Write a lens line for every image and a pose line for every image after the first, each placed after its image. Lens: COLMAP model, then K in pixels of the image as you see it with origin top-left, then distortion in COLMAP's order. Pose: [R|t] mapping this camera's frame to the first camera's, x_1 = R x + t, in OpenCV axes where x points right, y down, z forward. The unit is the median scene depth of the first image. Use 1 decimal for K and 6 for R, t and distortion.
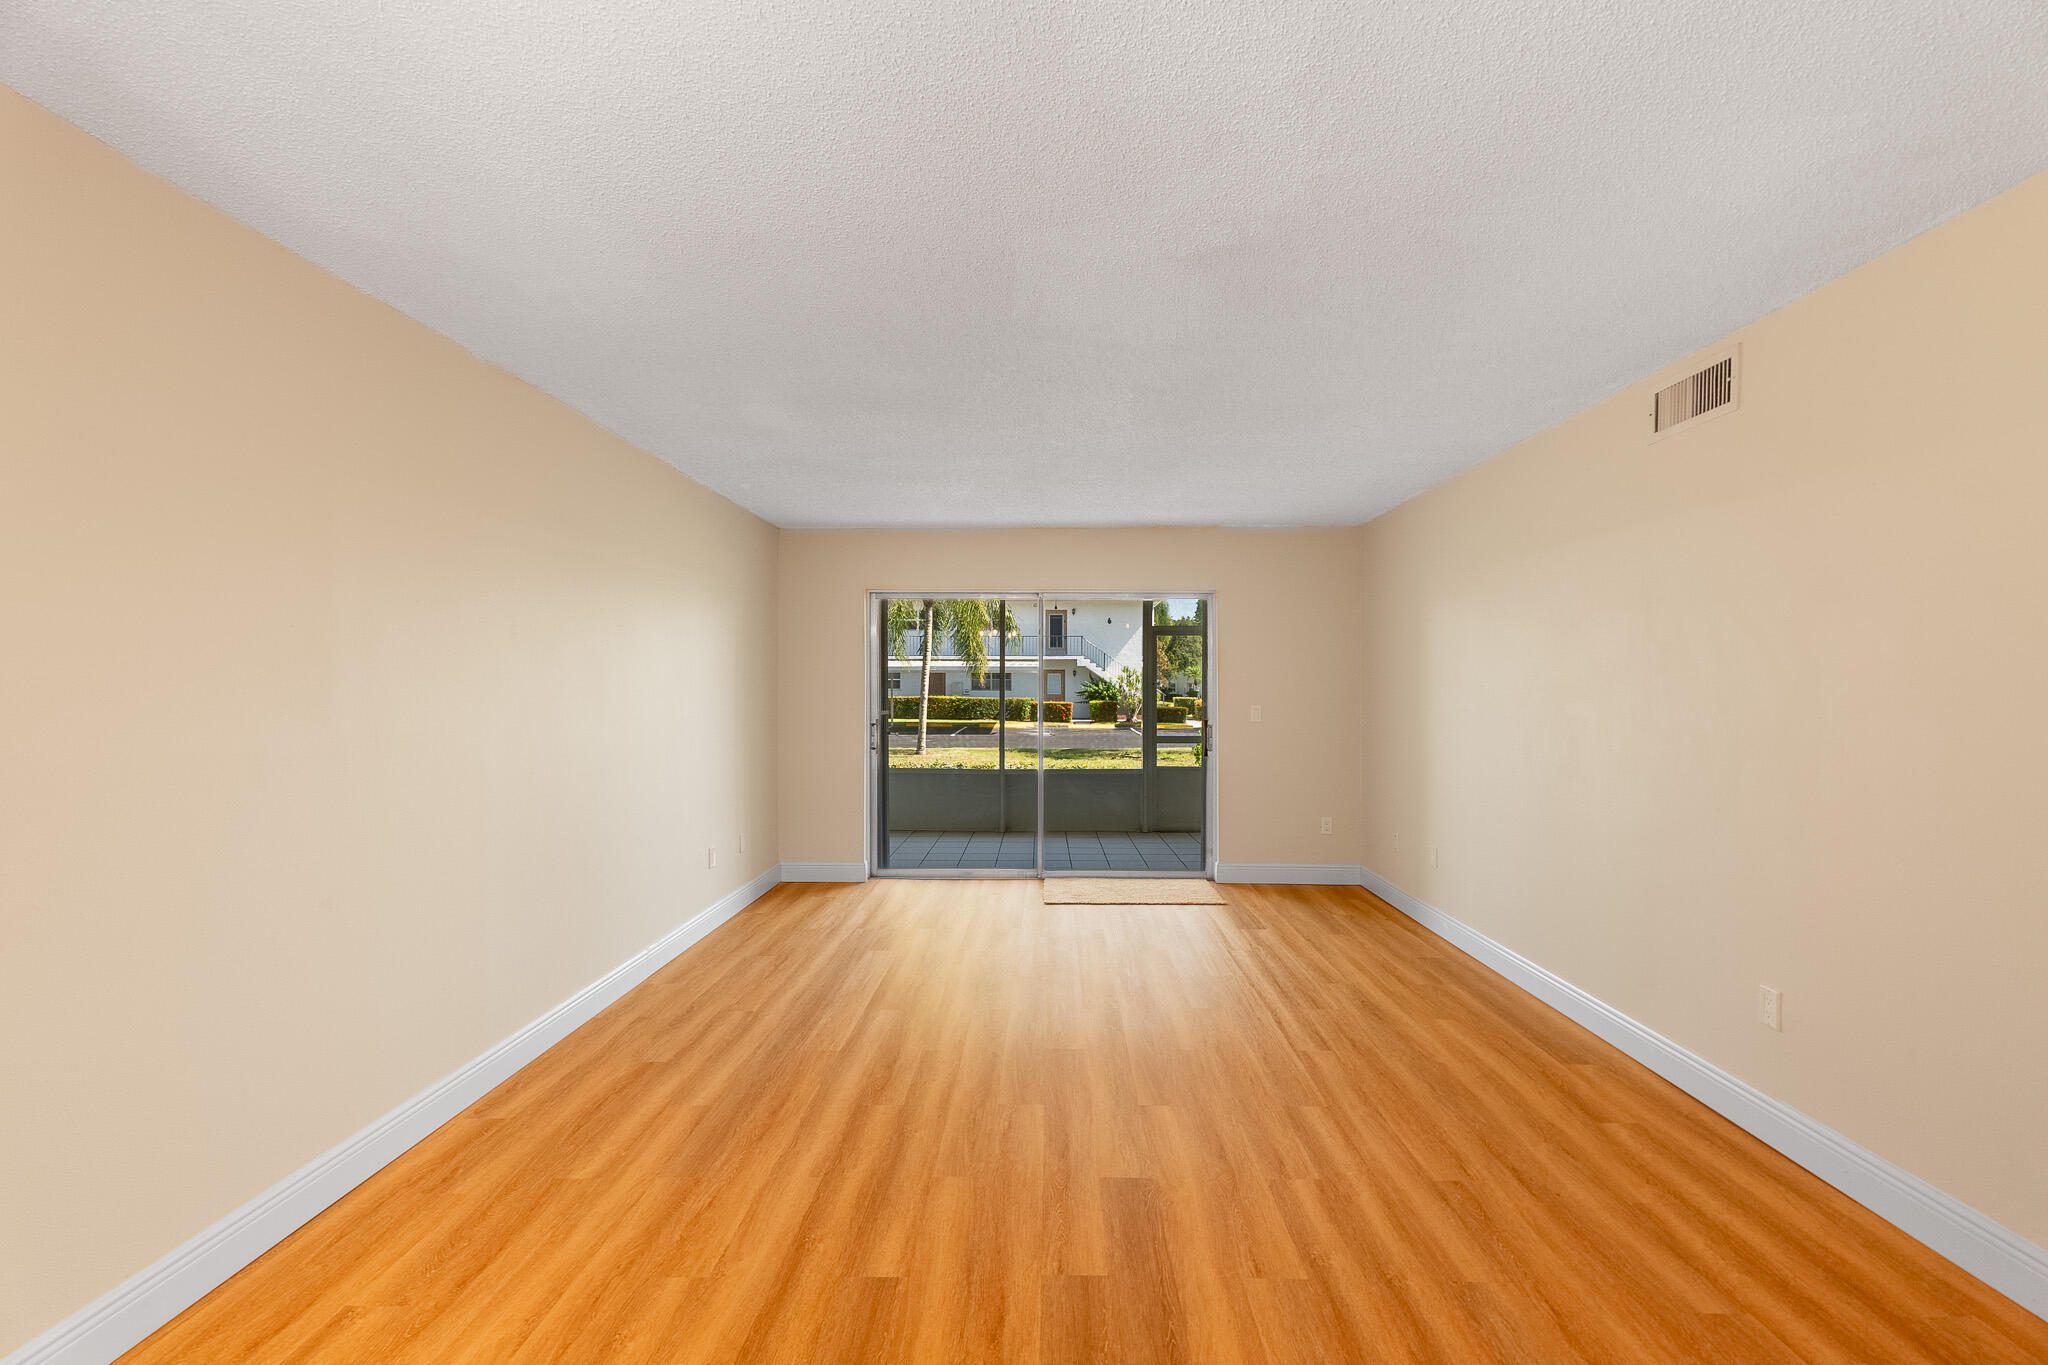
lens RADIAL K [[861.0, 0, 1029.1], [0, 861.0, 674.9], [0, 0, 1]] dist [0.014351, 0.000003]
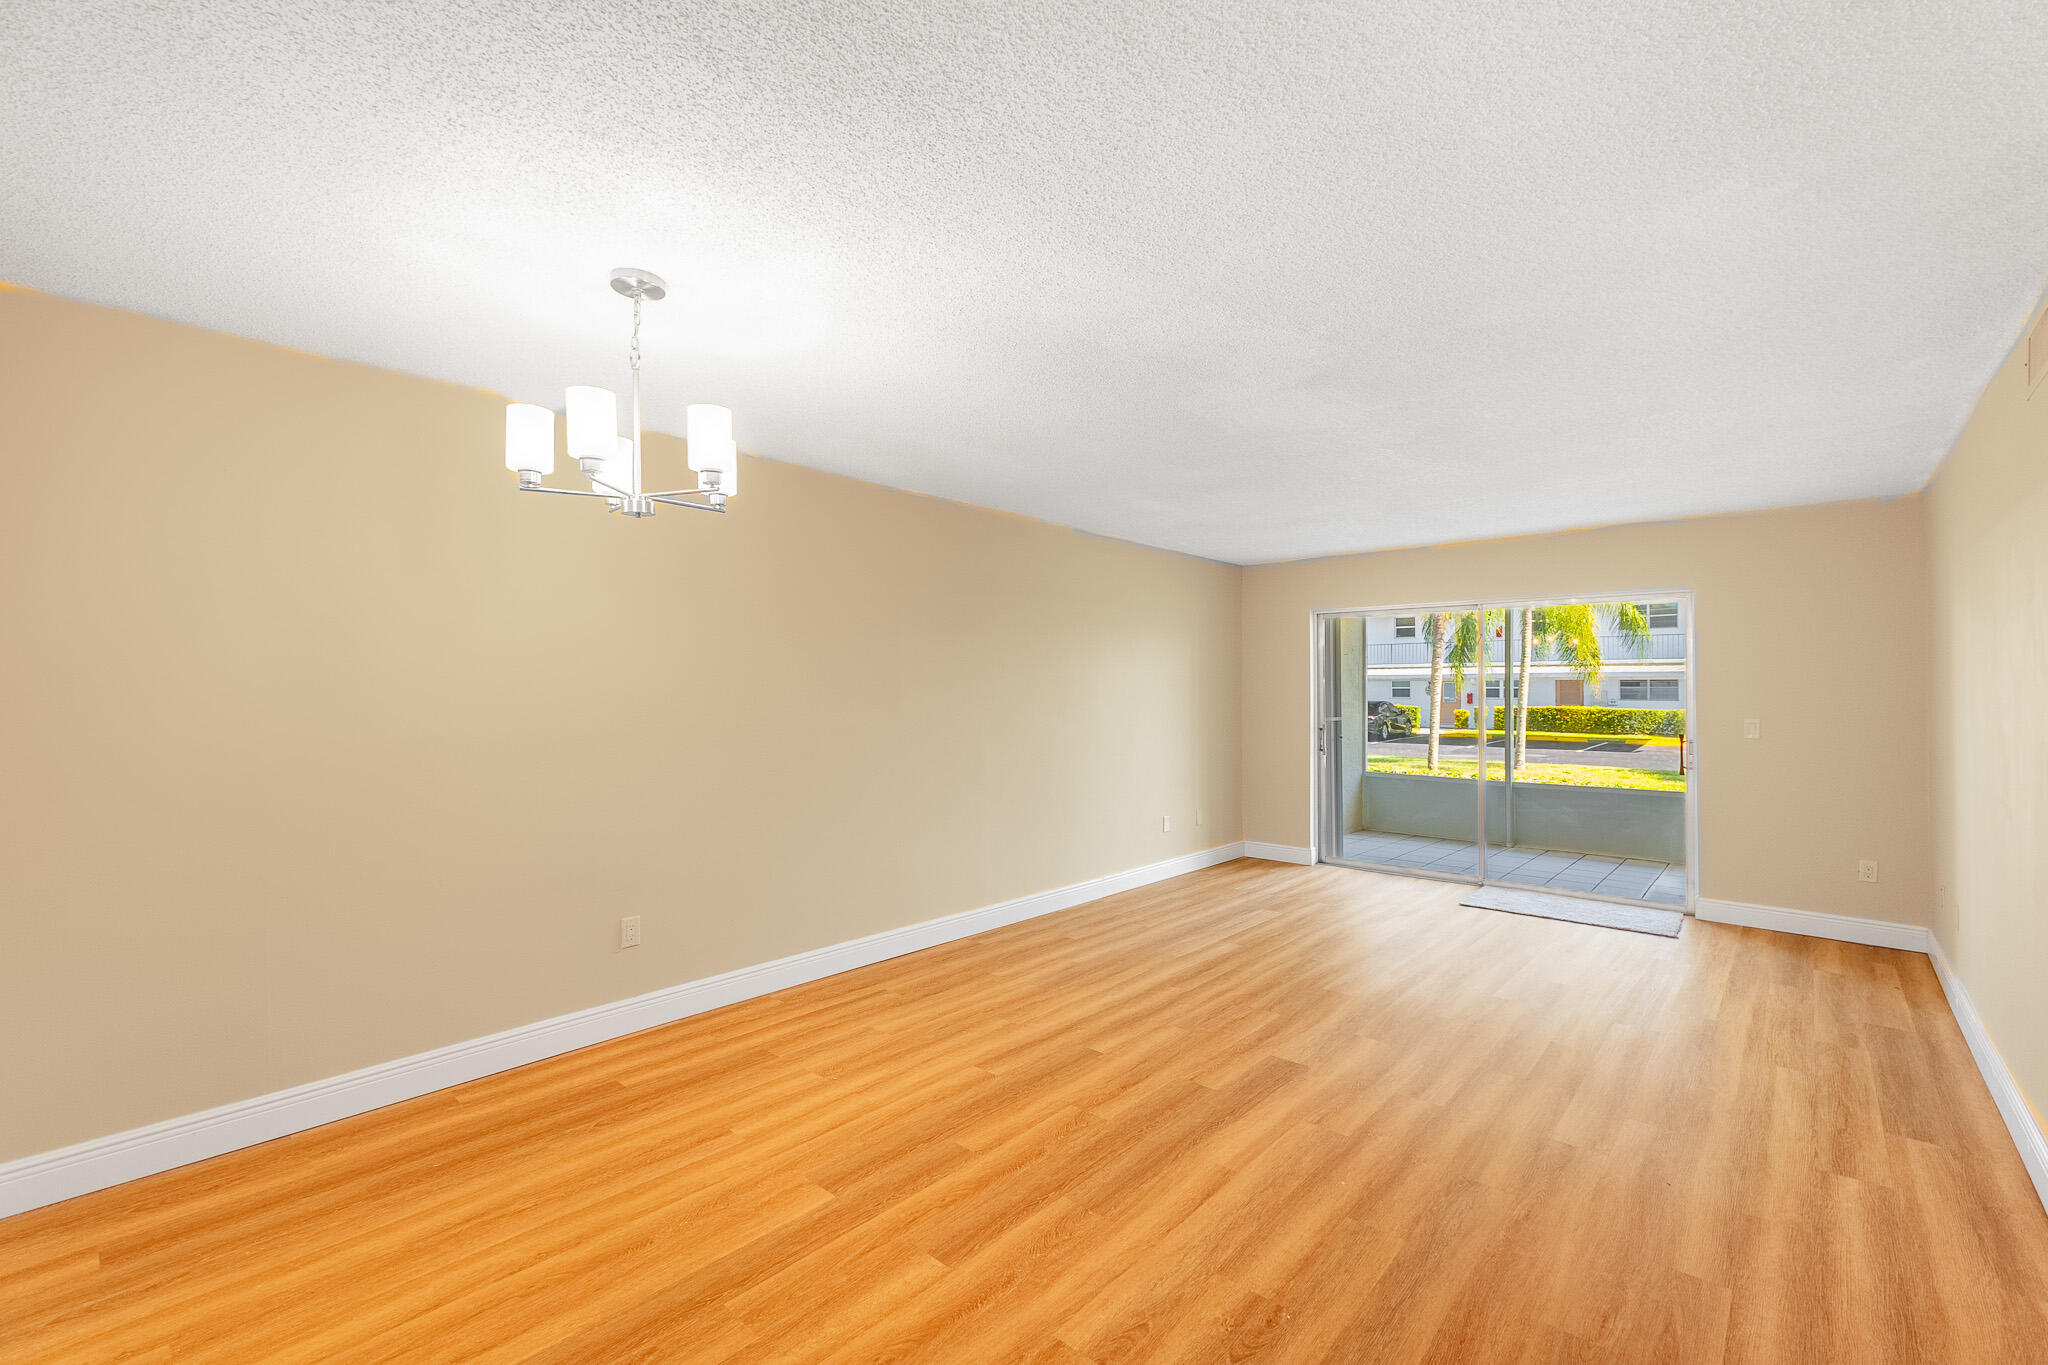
lens RADIAL K [[861.0, 0, 1029.7], [0, 861.0, 691.3], [0, 0, 1]] dist [0.014351, 0.000003]
pose [[0.757761, -0.000666, -0.652531, 0.500643], [0.006748, 0.999954, 0.006815, -0.003662], [0.652497, -0.009567, 0.757731, -0.201760]]
